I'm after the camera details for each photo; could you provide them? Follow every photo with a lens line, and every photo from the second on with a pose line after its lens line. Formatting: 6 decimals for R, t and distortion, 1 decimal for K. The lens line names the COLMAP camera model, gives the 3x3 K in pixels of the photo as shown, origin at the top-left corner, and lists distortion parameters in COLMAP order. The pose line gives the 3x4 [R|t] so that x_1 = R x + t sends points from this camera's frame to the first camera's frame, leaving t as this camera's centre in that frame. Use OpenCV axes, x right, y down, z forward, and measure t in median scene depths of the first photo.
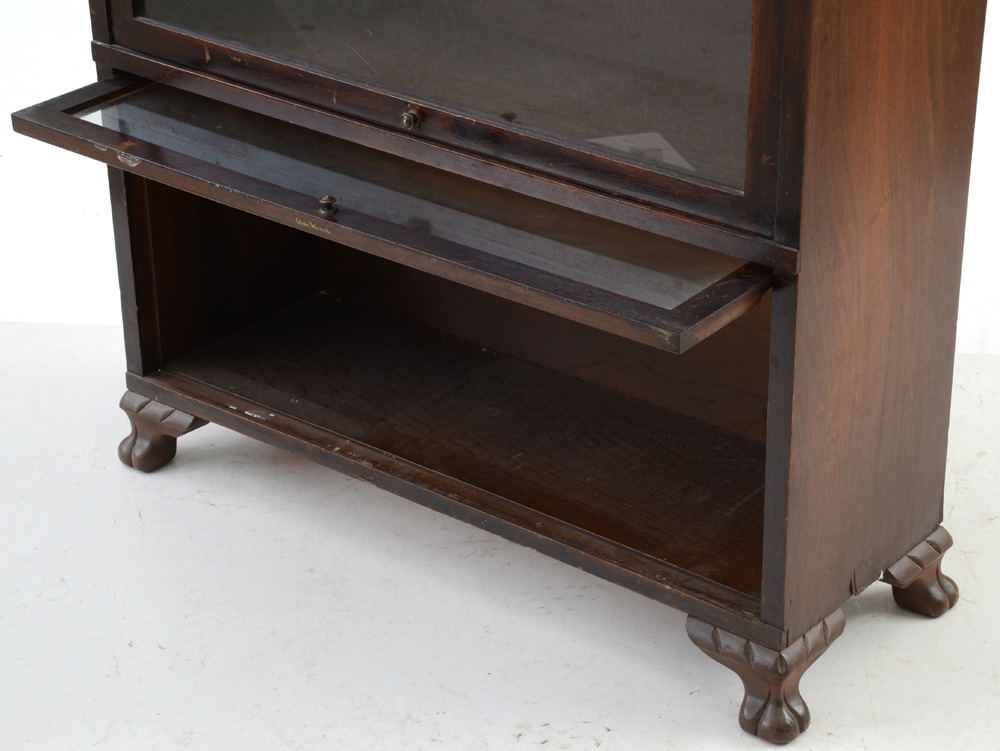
lens RADIAL K [[2391.4, 0, 516.5], [0, 2391.4, 378.0], [0, 0, 1]] dist [0.482371, 0.368985]
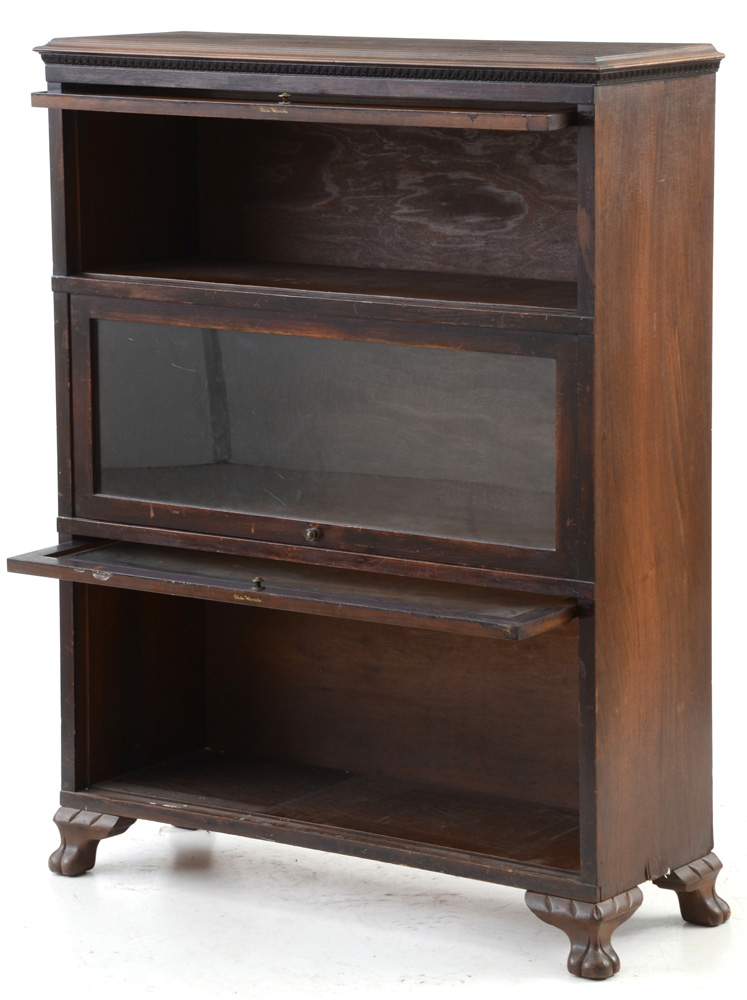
lens RADIAL K [[3465.9, 0, 398.2], [0, 3465.9, 486.6], [0, 0, 1]] dist [0.883579, 1.476558]
pose [[0.997883, -0.007509, 0.064597, -0.122587], [0.026456, 0.954274, -0.297761, 0.459470], [-0.059408, 0.298839, 0.952452, -0.907698]]
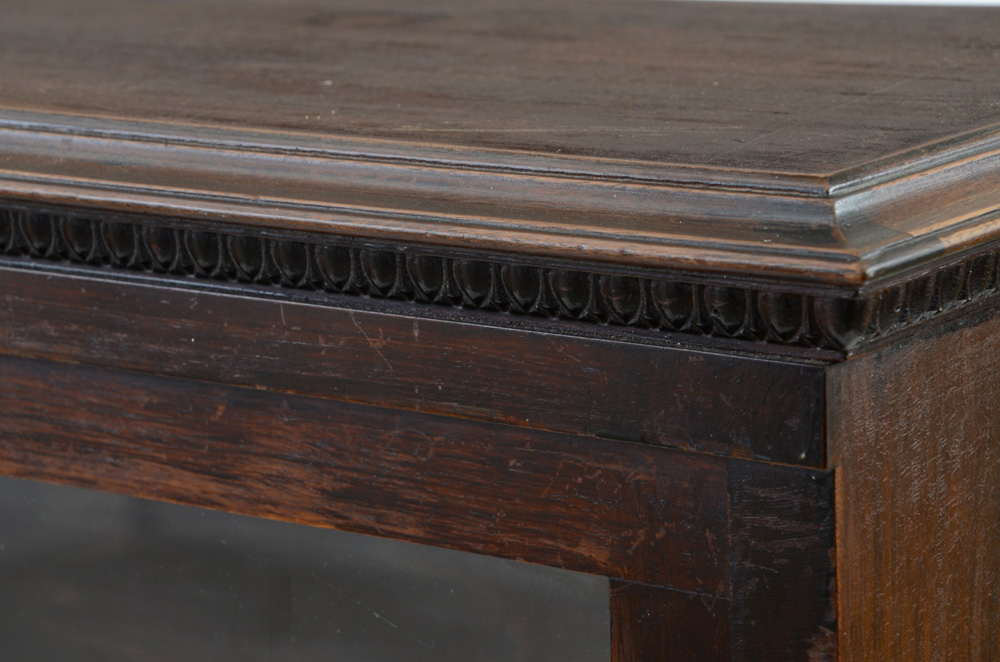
lens RADIAL K [[3348.5, 0, 500.0], [0, 3348.5, 331.0], [0, 0, 1]] dist [0.538059, 0.072609]
pose [[0.998659, -0.018686, 0.048287, 0.058049], [0.031549, 0.959095, -0.281322, -0.206692], [-0.041055, 0.282468, 0.958398, 0.497049]]
